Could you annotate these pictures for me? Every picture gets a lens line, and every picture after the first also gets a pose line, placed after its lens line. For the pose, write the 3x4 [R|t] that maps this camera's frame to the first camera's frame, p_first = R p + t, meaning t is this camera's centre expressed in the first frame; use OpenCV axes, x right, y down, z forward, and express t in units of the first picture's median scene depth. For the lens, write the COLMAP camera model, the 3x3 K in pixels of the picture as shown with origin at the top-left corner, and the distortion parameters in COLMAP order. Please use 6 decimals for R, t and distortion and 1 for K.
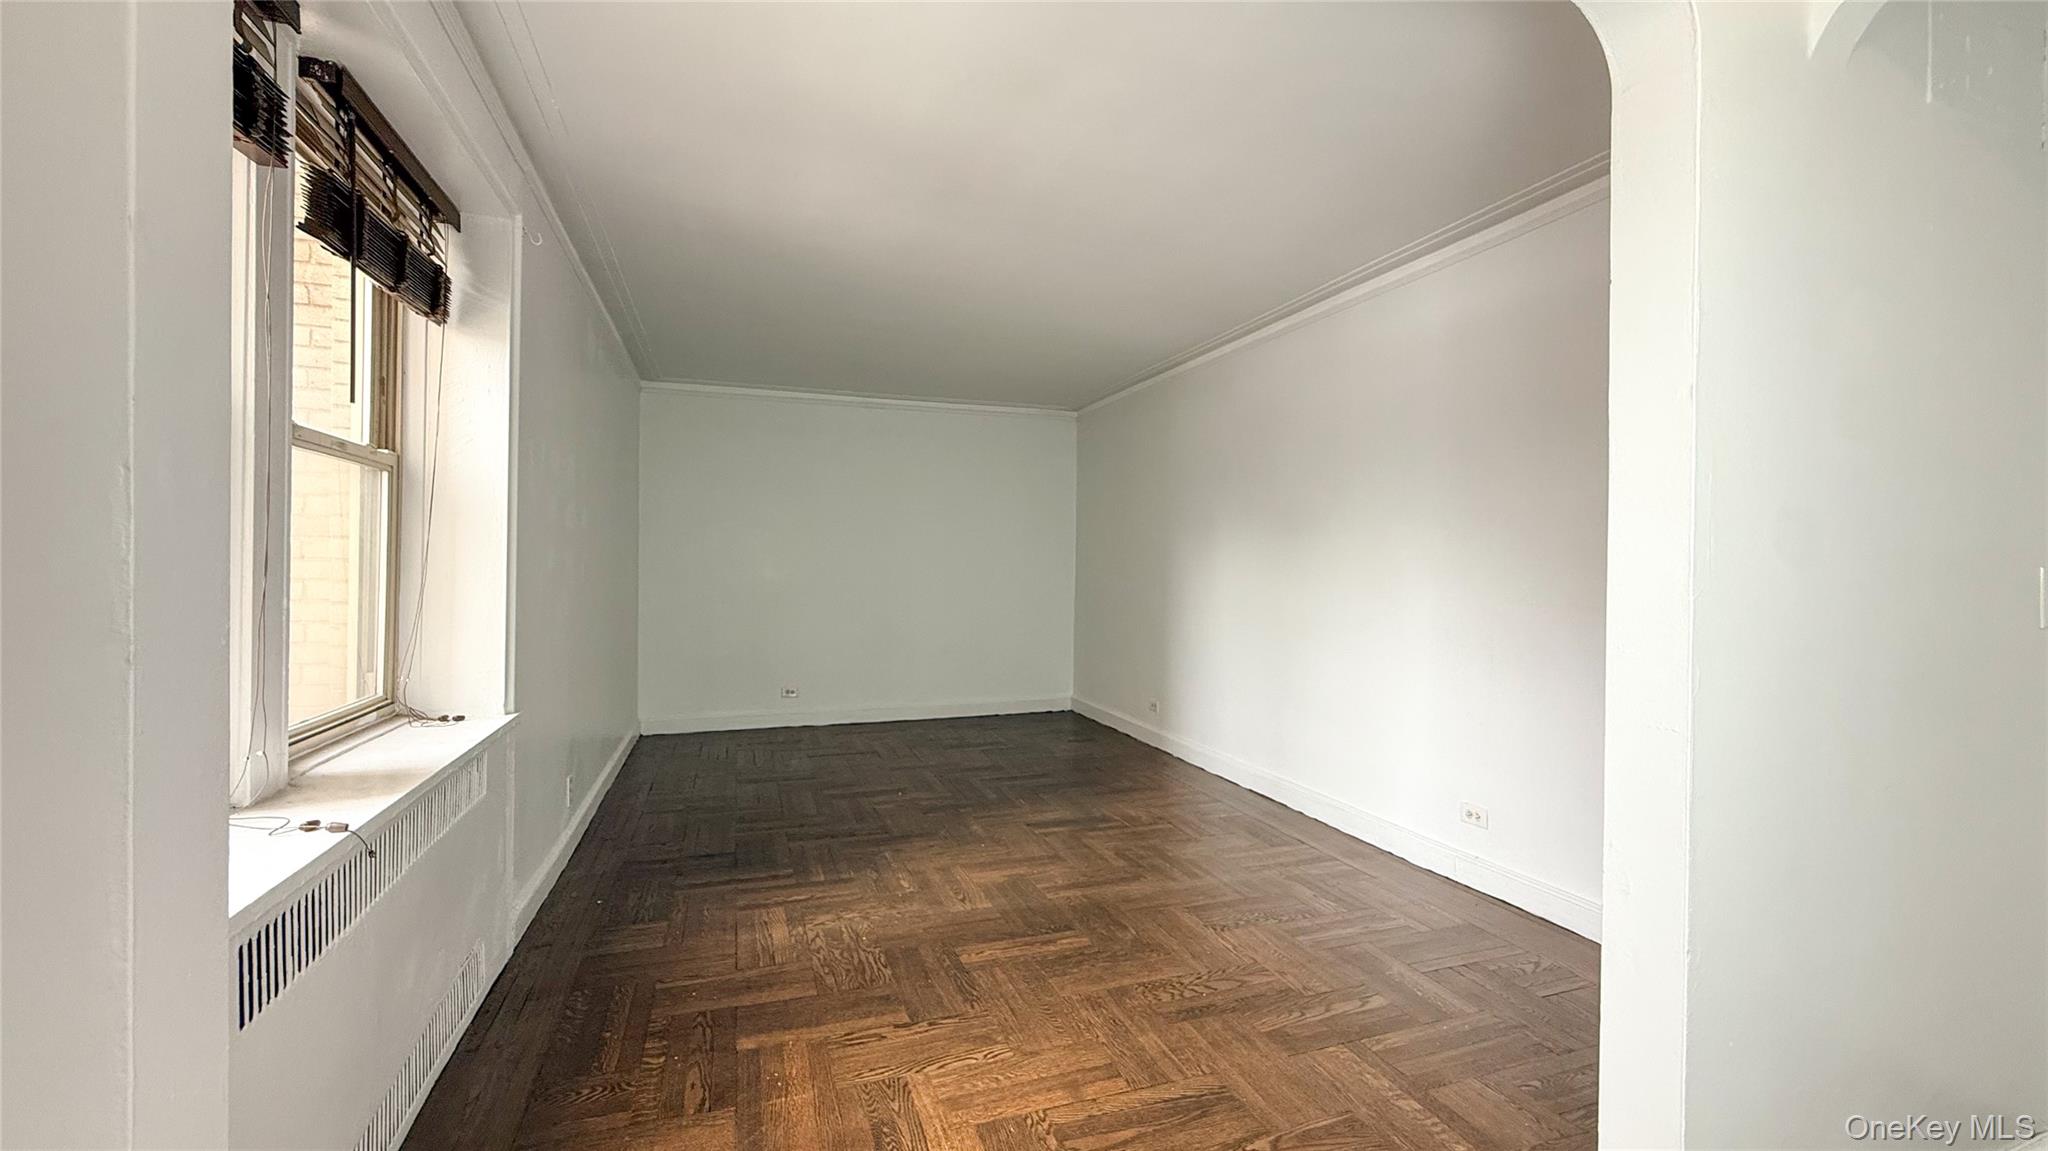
lens RADIAL K [[827.1, 0, 1023.2], [0, 827.1, 574.3], [0, 0, 1]] dist [0.000314, -0.000188]
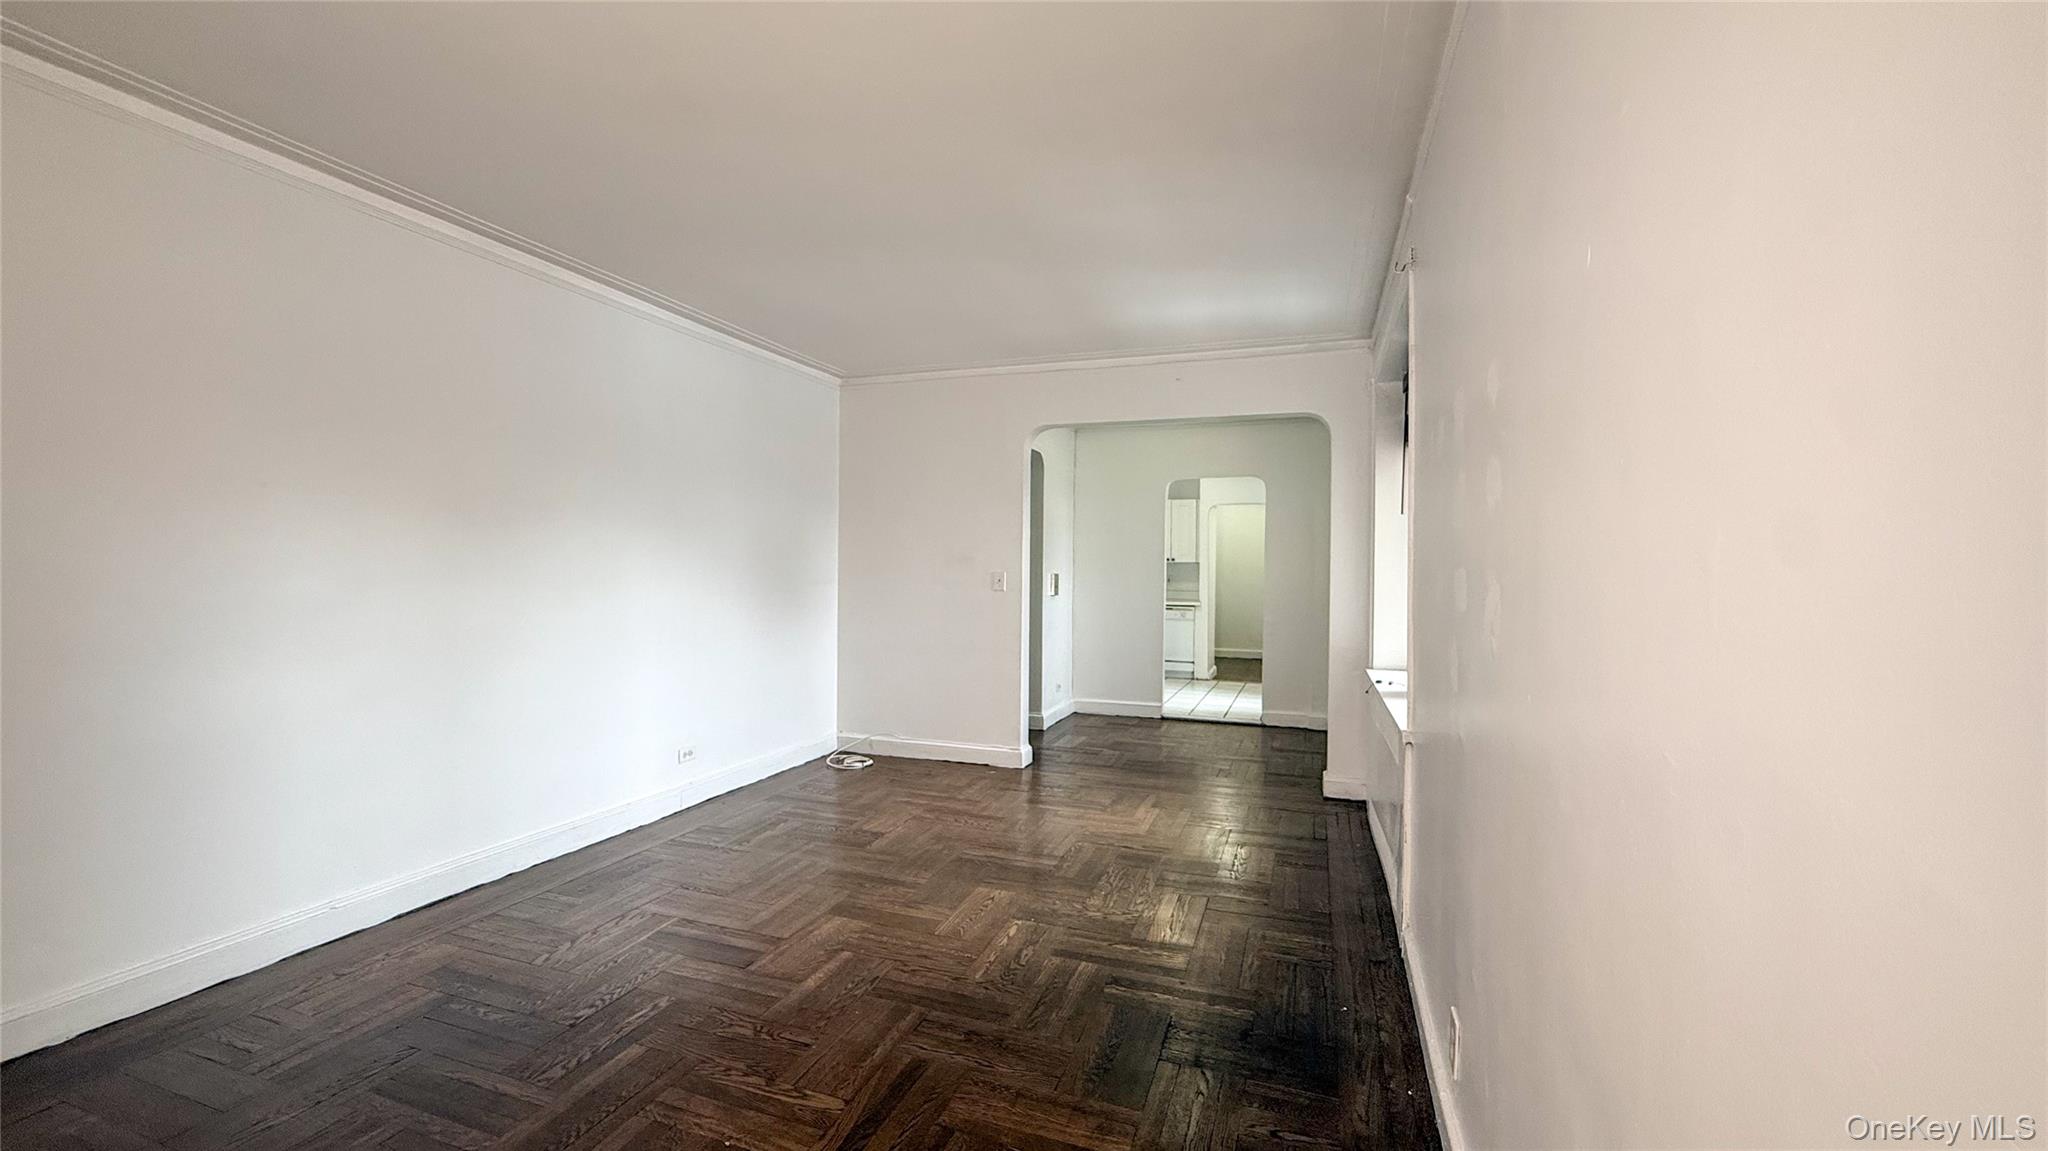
lens RADIAL K [[827.1, 0, 1023.2], [0, 827.1, 574.3], [0, 0, 1]] dist [0.000314, -0.000188]
pose [[-0.782429, -0.026936, 0.622157, -0.712280], [-0.016985, 0.999615, 0.021918, -0.038879], [-0.622508, 0.006582, -0.782586, 1.712801]]
